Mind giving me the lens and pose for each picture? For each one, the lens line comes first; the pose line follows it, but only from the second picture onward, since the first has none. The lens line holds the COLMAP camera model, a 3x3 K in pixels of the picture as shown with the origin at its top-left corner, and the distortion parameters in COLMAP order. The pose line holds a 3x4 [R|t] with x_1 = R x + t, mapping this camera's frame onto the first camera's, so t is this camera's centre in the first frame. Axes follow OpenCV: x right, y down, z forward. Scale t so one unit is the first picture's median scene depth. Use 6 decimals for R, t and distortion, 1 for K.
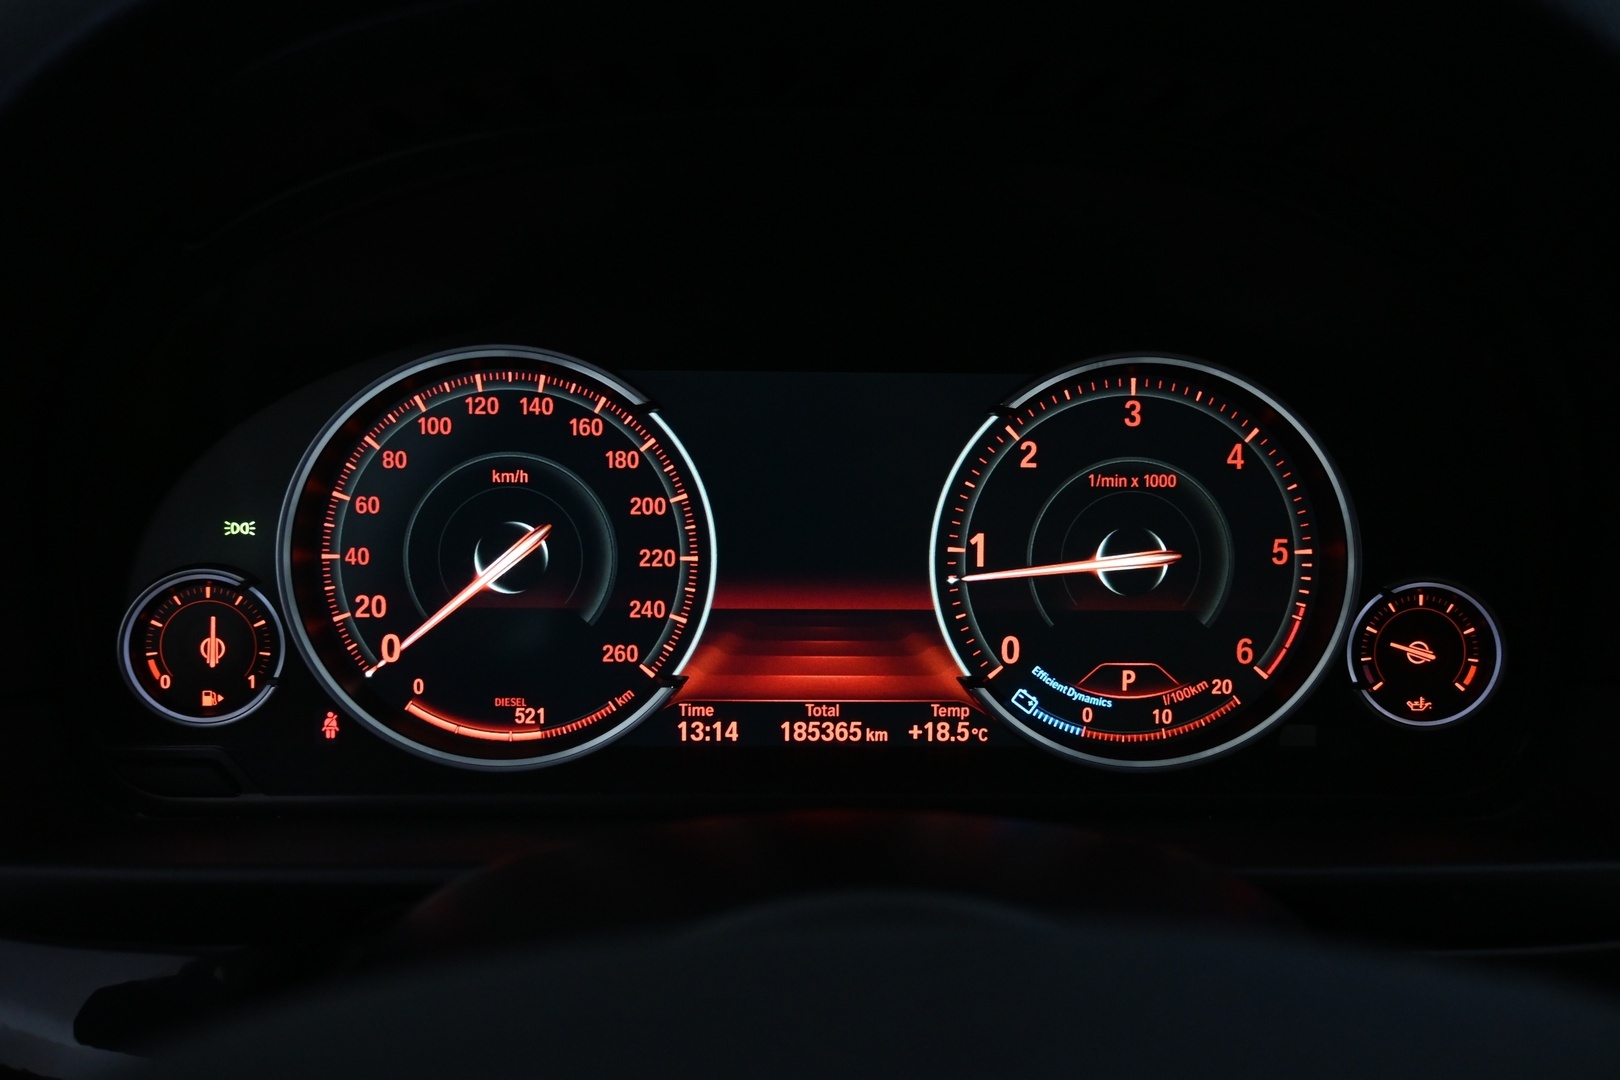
lens RADIAL K [[1367.1, 0, 801.5], [0, 1367.1, 542.1], [0, 0, 1]] dist [-0.010112, 0.000361]
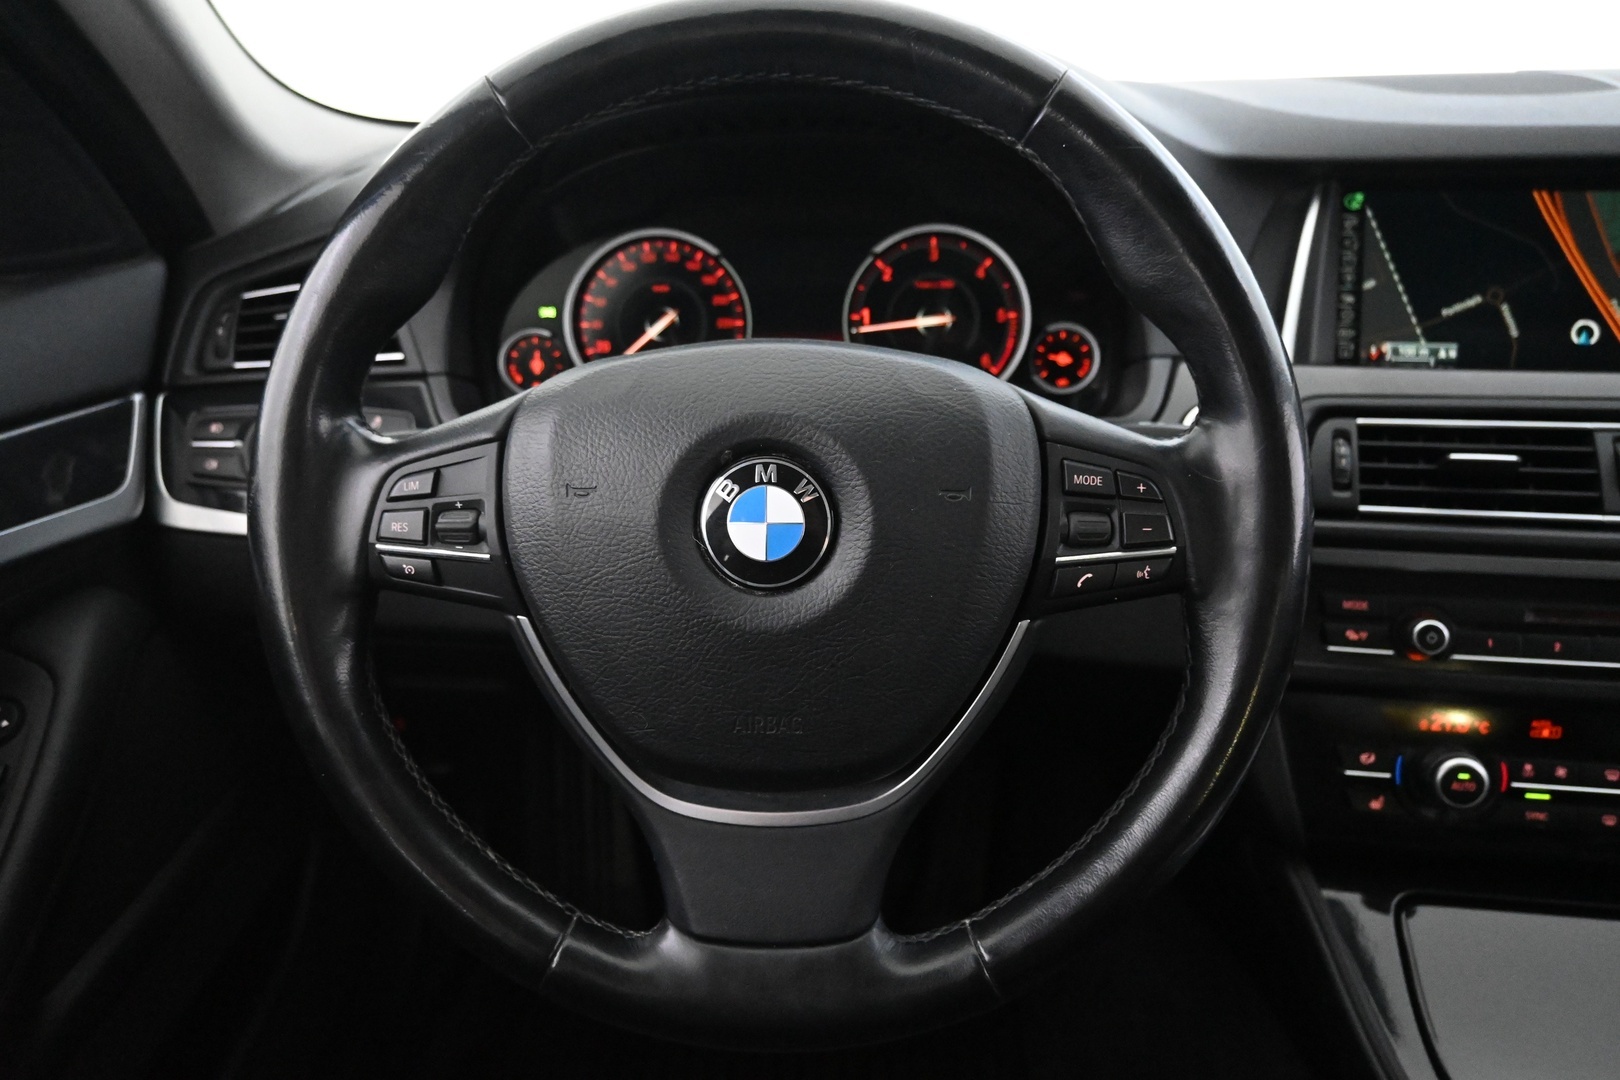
lens RADIAL K [[1186.9, 0, 818.3], [0, 1186.9, 543.9], [0, 0, 1]] dist [-0.007358, 0.002063]
pose [[0.997647, -0.009142, -0.067944, 0.182970], [0.015078, 0.996062, 0.087367, 0.209404], [0.066878, -0.088186, 0.993856, -1.005172]]
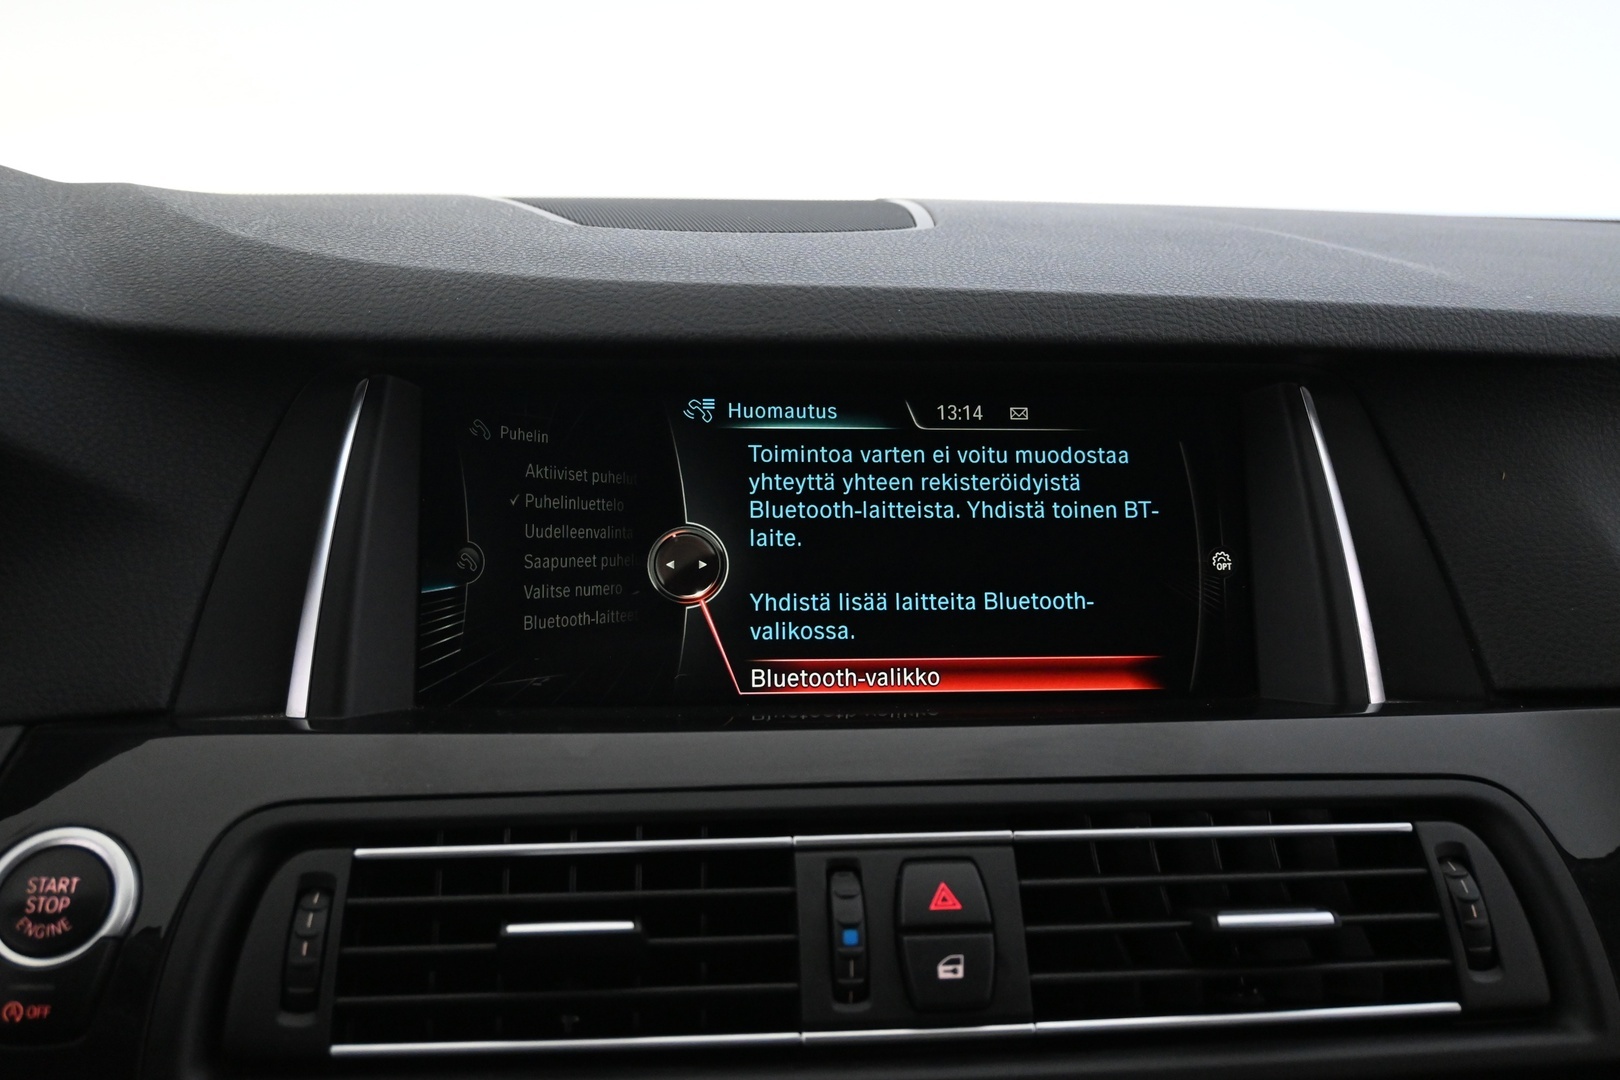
lens RADIAL K [[1458.8, 0, 801.9], [0, 1458.8, 542.1], [0, 0, 1]] dist [-0.007313, -0.001458]
pose [[0.982857, -0.039098, 0.180179, 0.991545], [0.048198, 0.997759, -0.046403, 0.033407], [-0.177961, 0.054292, 0.982539, -0.323385]]
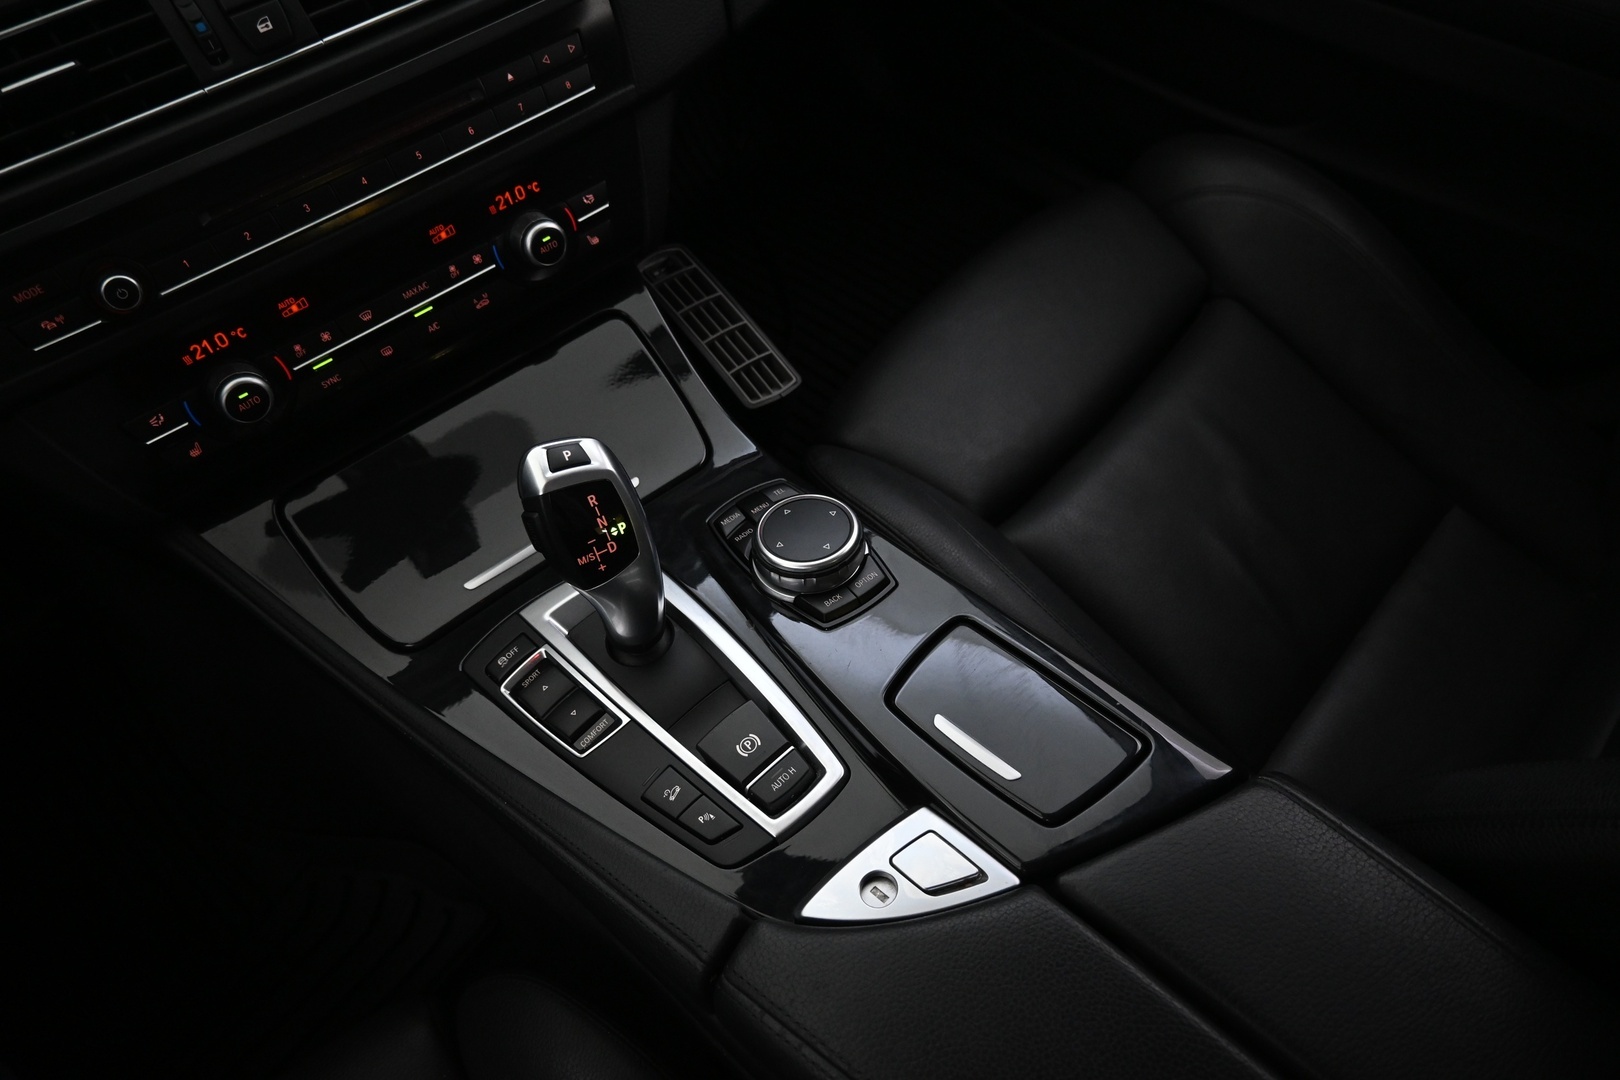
lens RADIAL K [[1078.9, 0, 802.0], [0, 1078.9, 534.1], [0, 0, 1]] dist [0.004092, -0.003431]
pose [[0.697642, -0.602526, 0.387632, 0.811489], [0.246811, 0.710047, 0.659483, 0.007030], [-0.672592, -0.364411, 0.644069, -0.936884]]
